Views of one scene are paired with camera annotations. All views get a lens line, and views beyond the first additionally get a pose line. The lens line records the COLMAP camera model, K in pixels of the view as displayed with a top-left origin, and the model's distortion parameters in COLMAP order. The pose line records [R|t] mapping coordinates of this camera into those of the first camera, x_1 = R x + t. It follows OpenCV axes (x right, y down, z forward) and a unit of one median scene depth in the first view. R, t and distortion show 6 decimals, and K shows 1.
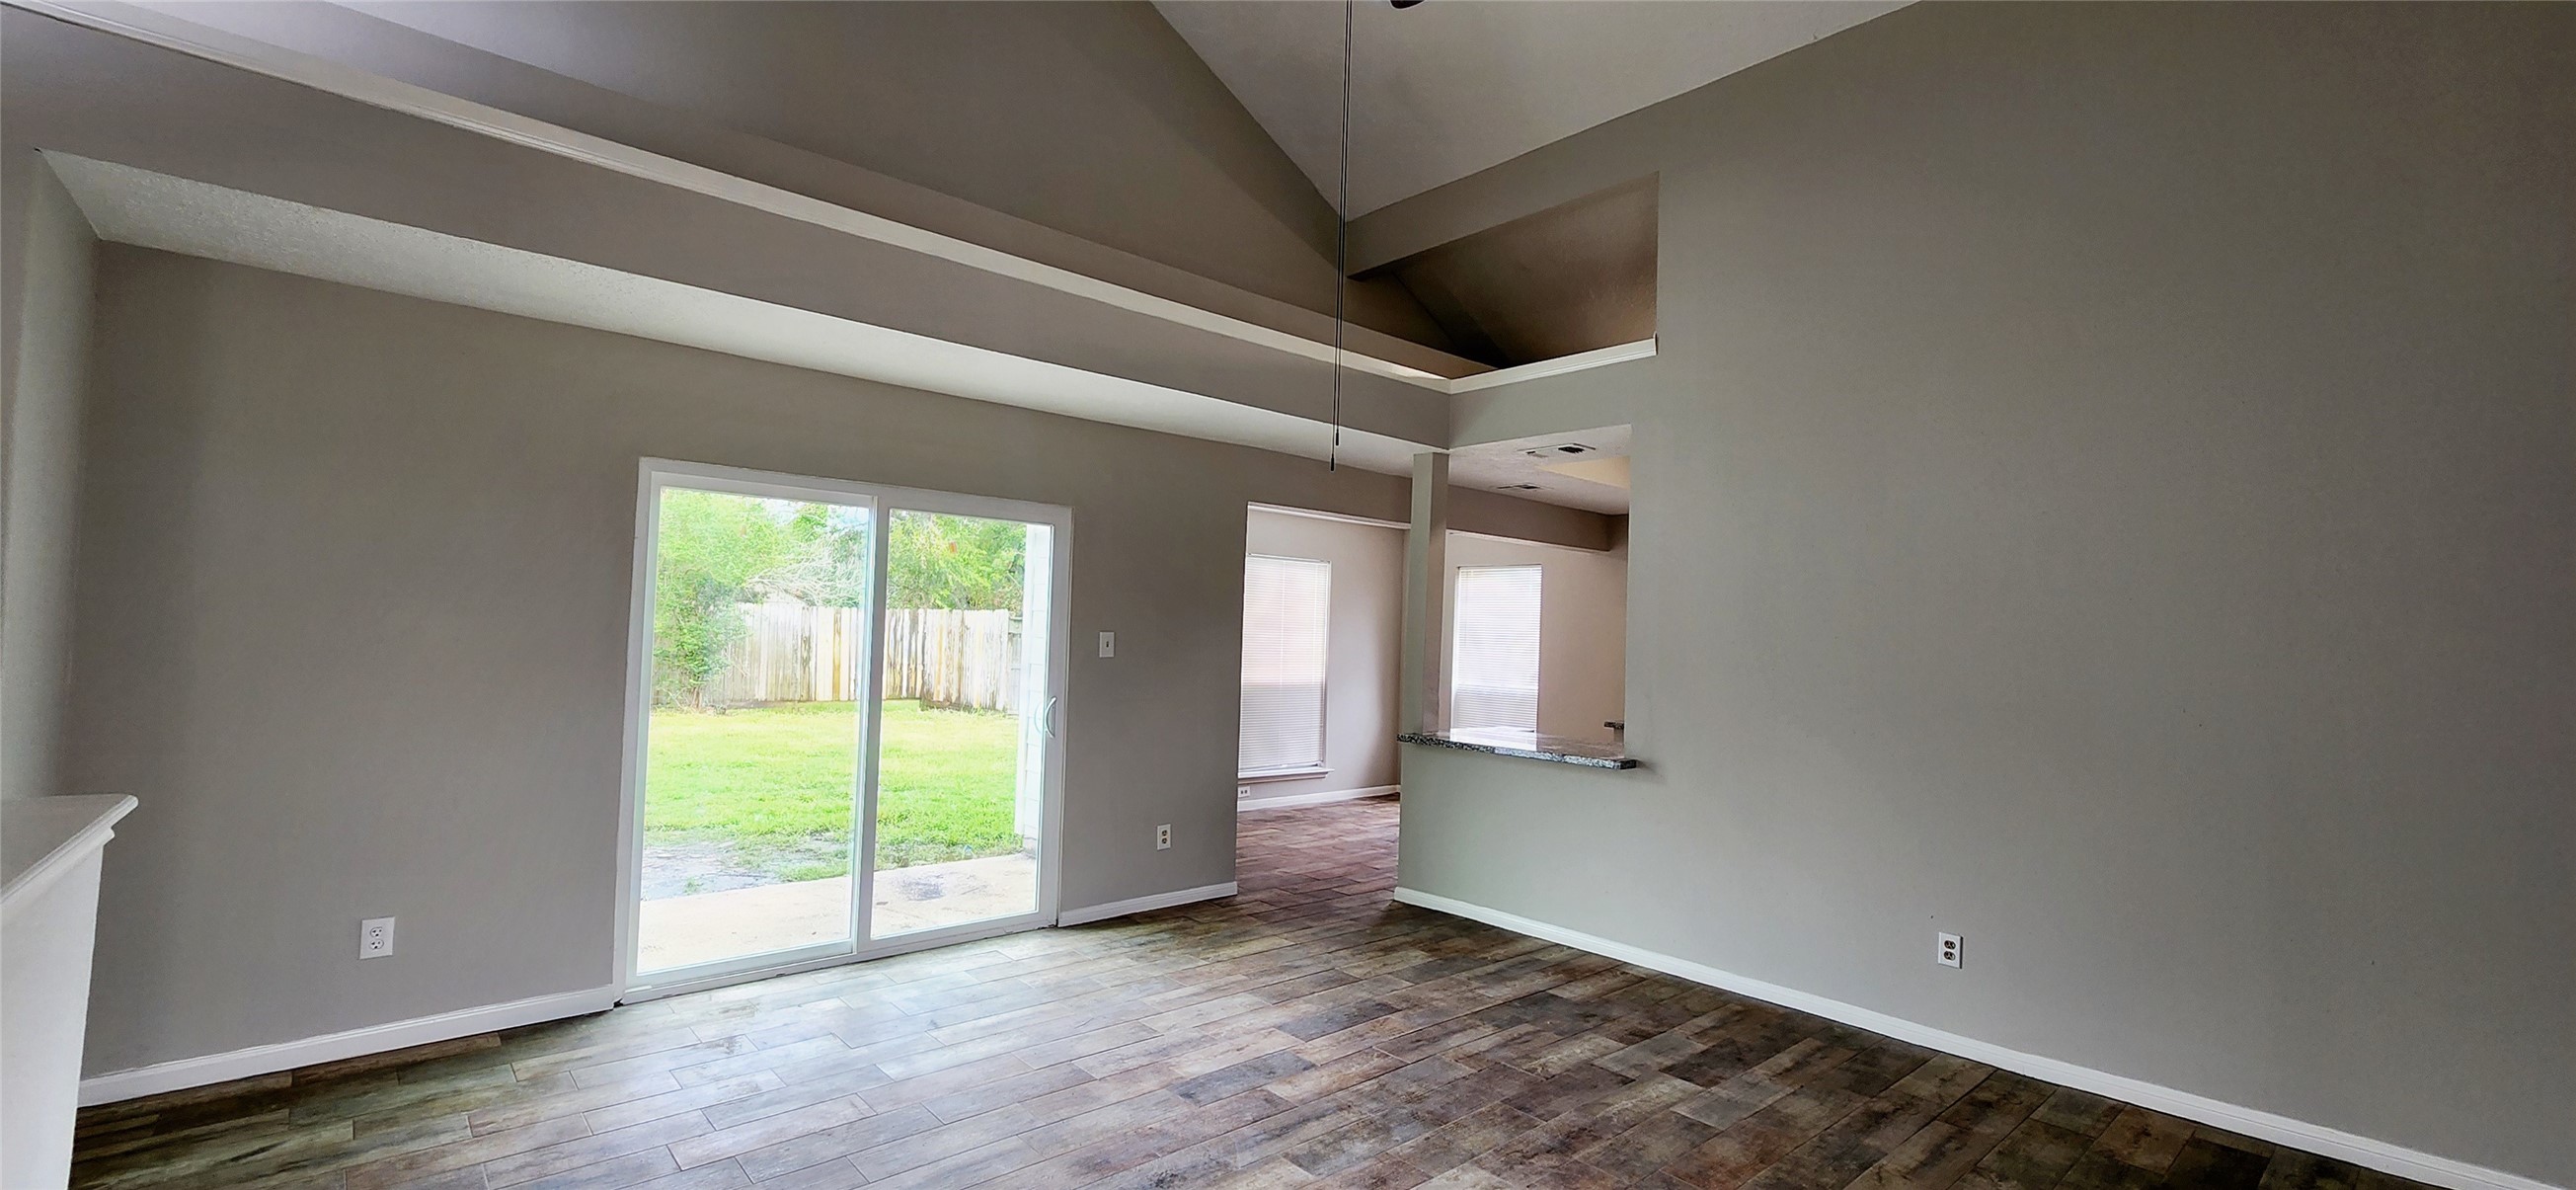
lens RADIAL K [[1044.4, 0, 1280.2], [0, 1044.4, 615.6], [0, 0, 1]] dist [-0.000107, -0.001735]
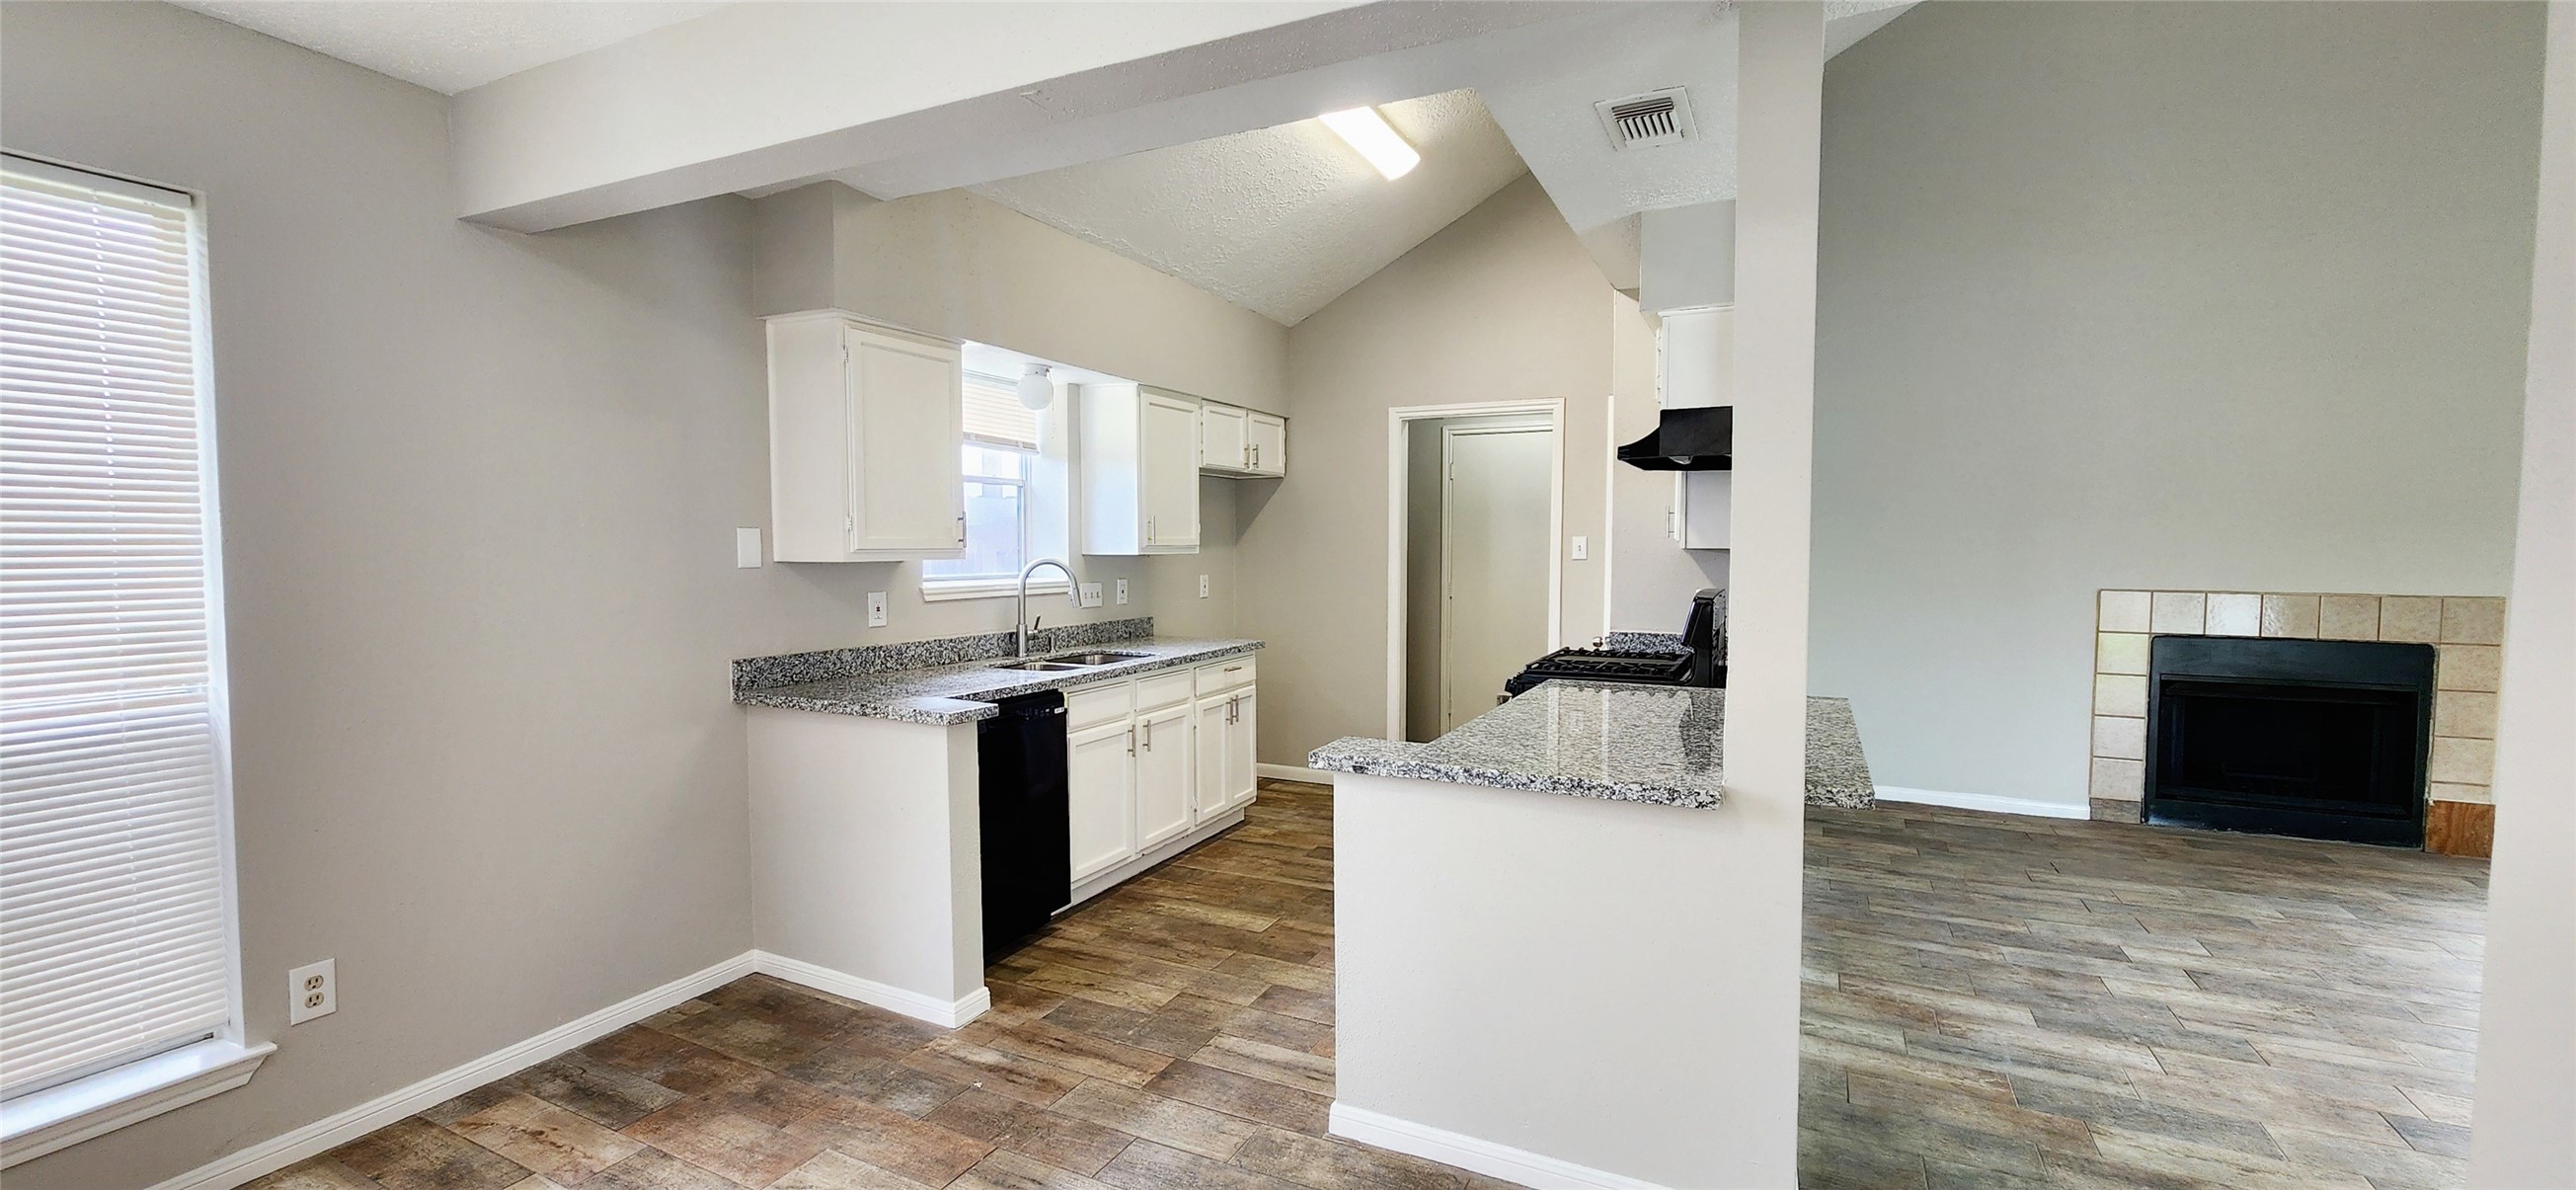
lens RADIAL K [[1044.4, 0, 1293.3], [0, 1044.4, 598.0], [0, 0, 1]] dist [-0.000107, -0.001735]
pose [[-0.383532, -0.086900, 0.919430, -0.191082], [-0.037715, 0.996206, 0.078424, 0.038590], [-0.922757, -0.004598, -0.385355, 1.896128]]
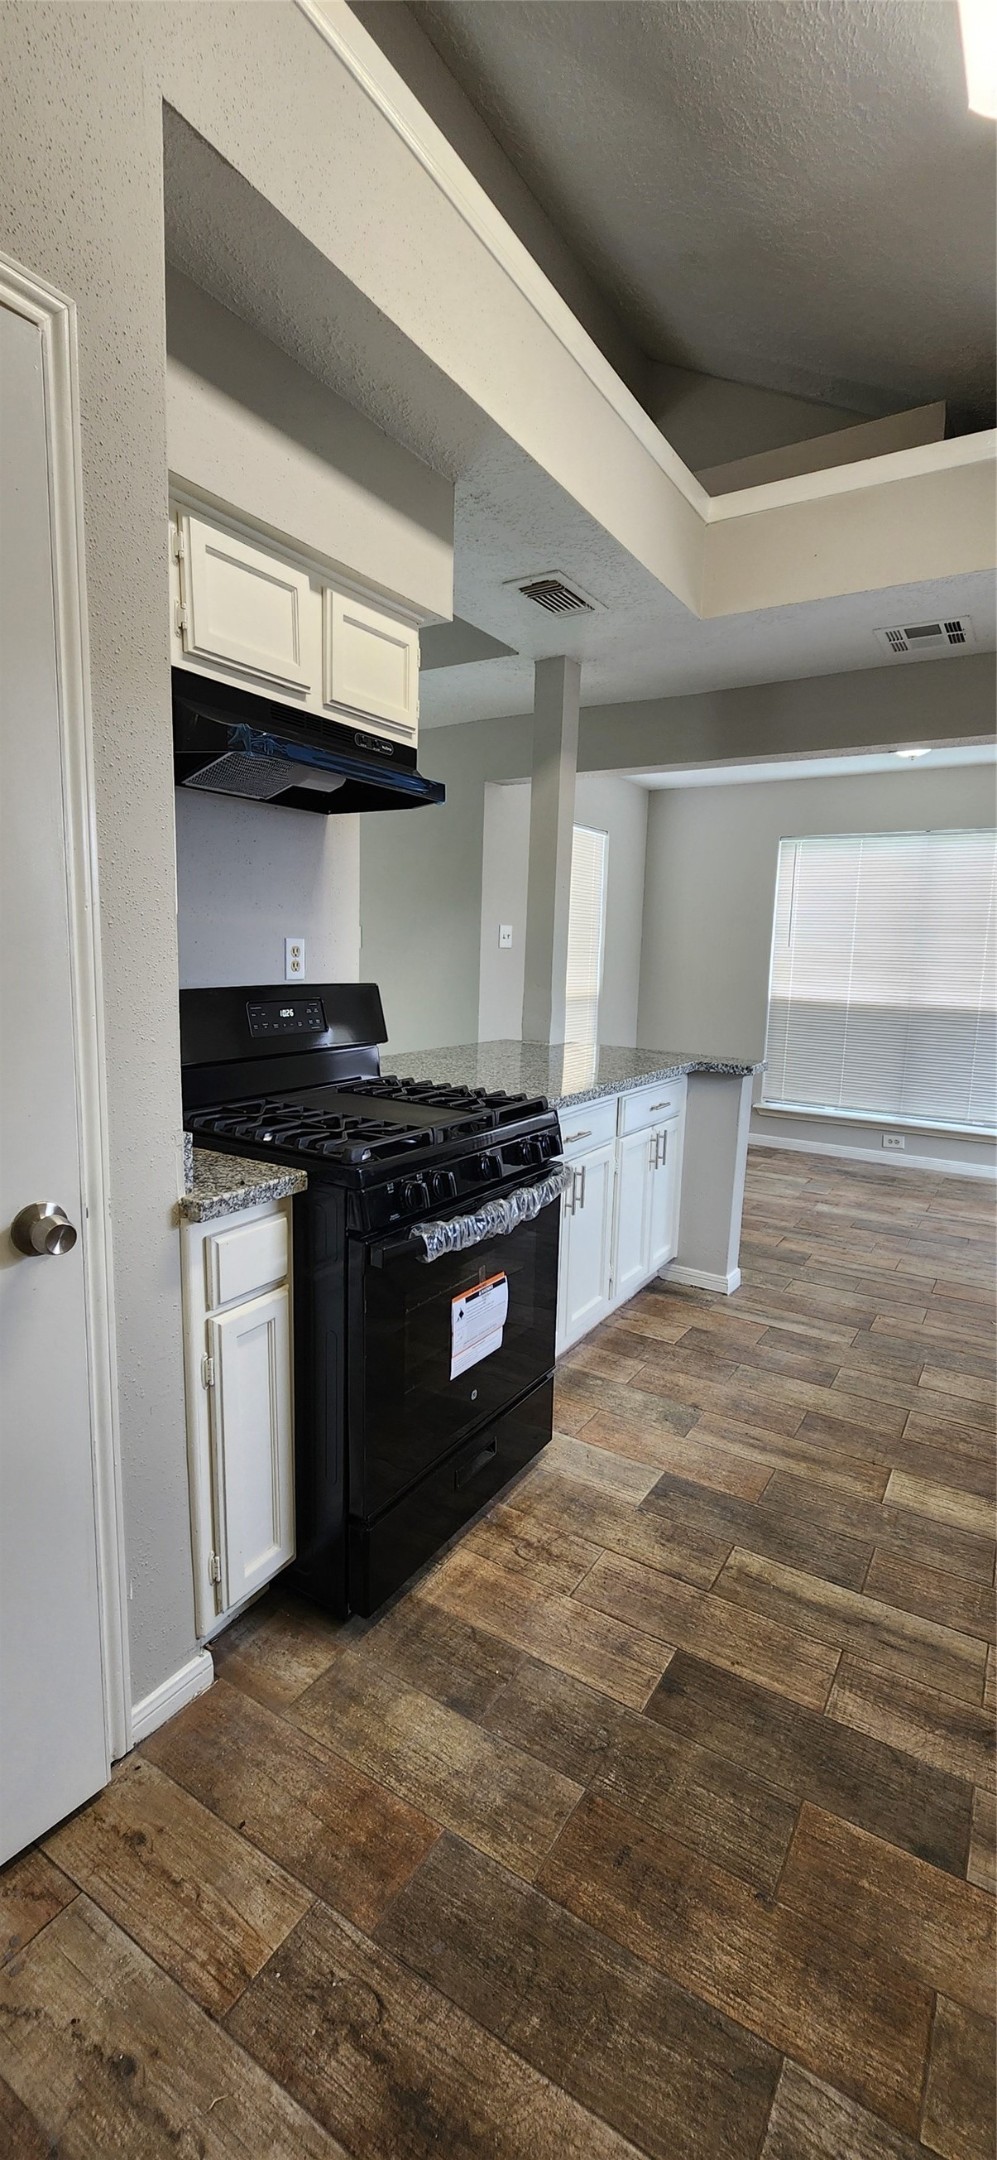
lens RADIAL K [[875.6, 0, 514.7], [0, 875.6, 1082.3], [0, 0, 1]] dist [-0.000107, -0.001735]
pose [[0.290033, 0.123070, -0.949071, 1.105236], [-0.000132, 0.991702, 0.128558, 0.087025], [0.957017, -0.037161, 0.287642, 1.164202]]
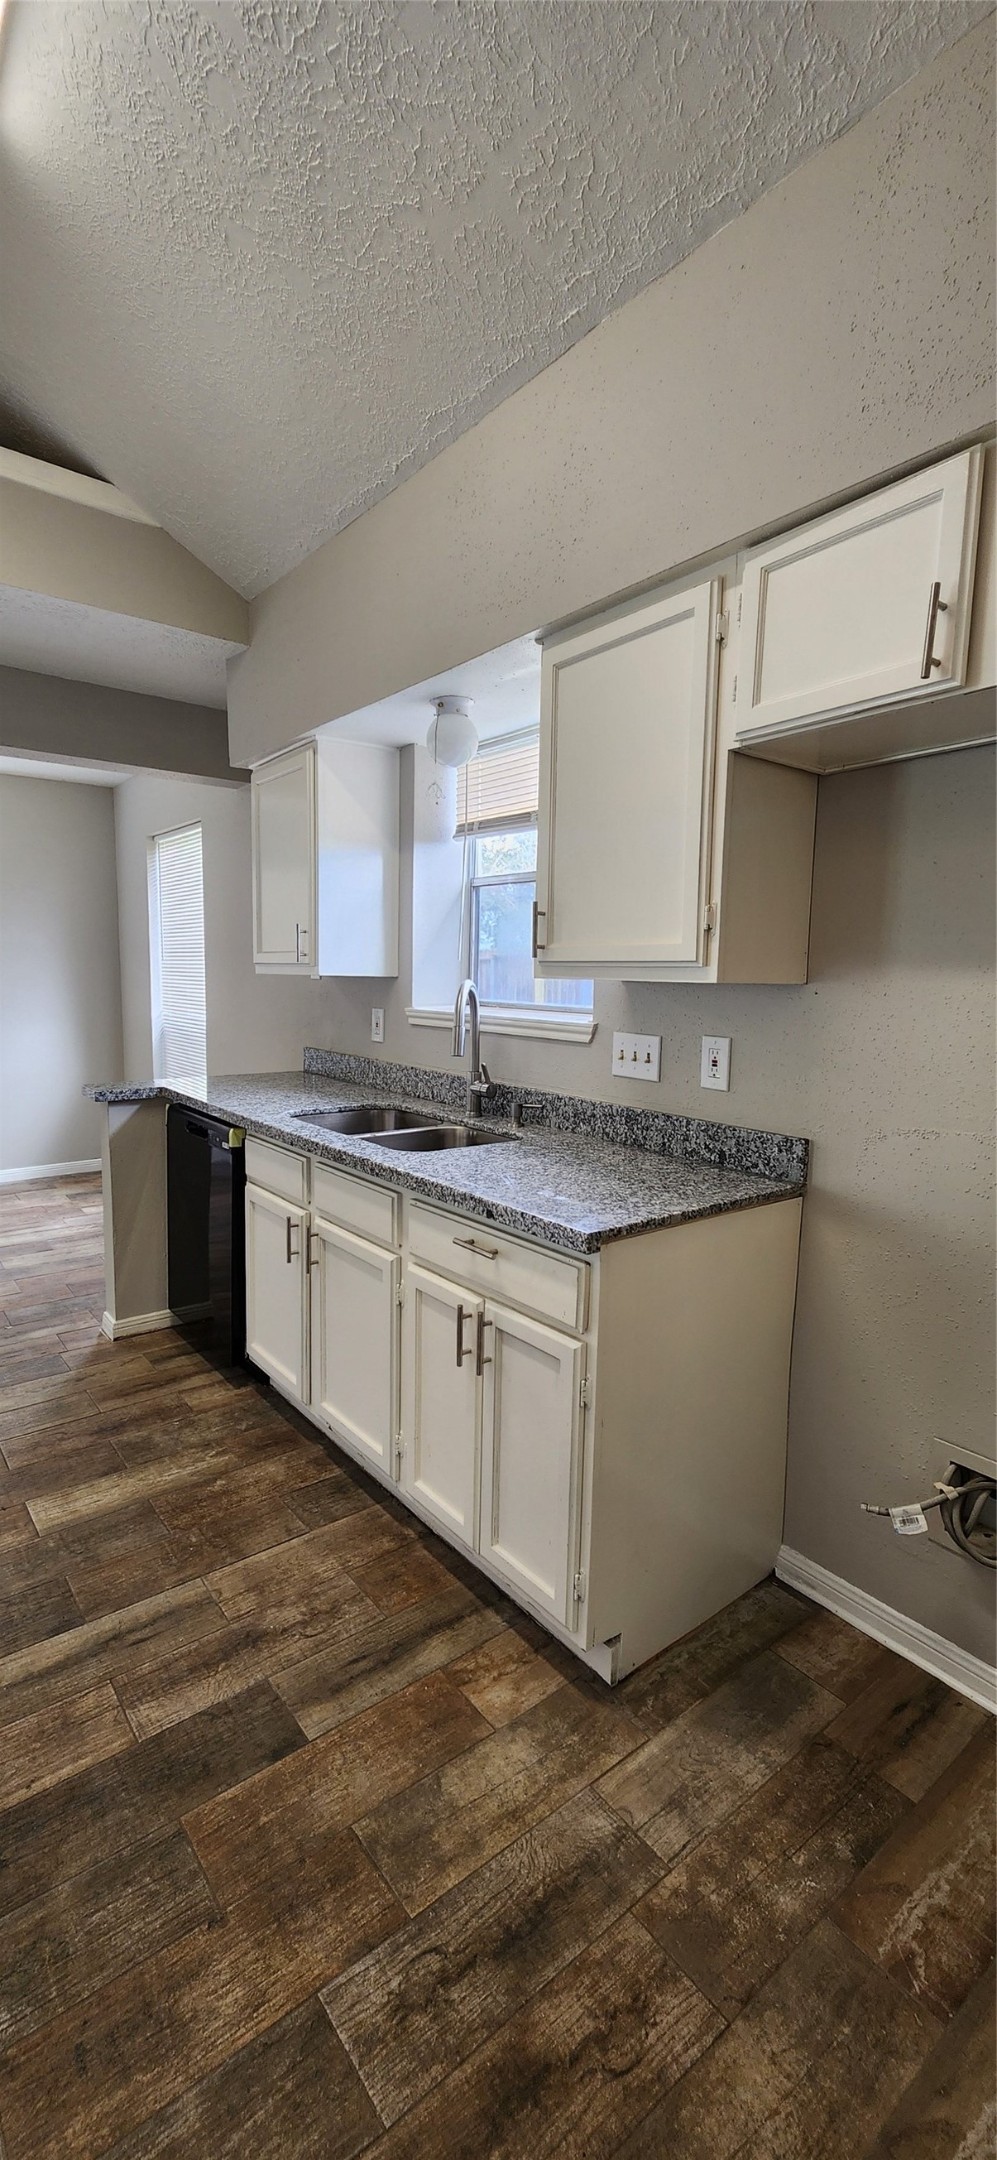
lens RADIAL K [[875.6, 0, 486.6], [0, 875.6, 1078.4], [0, 0, 1]] dist [-0.000107, -0.001735]
pose [[0.998092, -0.003770, -0.061635, 0.987140], [0.012146, 0.990620, 0.136105, 0.077778], [0.060543, -0.136594, 0.988775, 1.067412]]
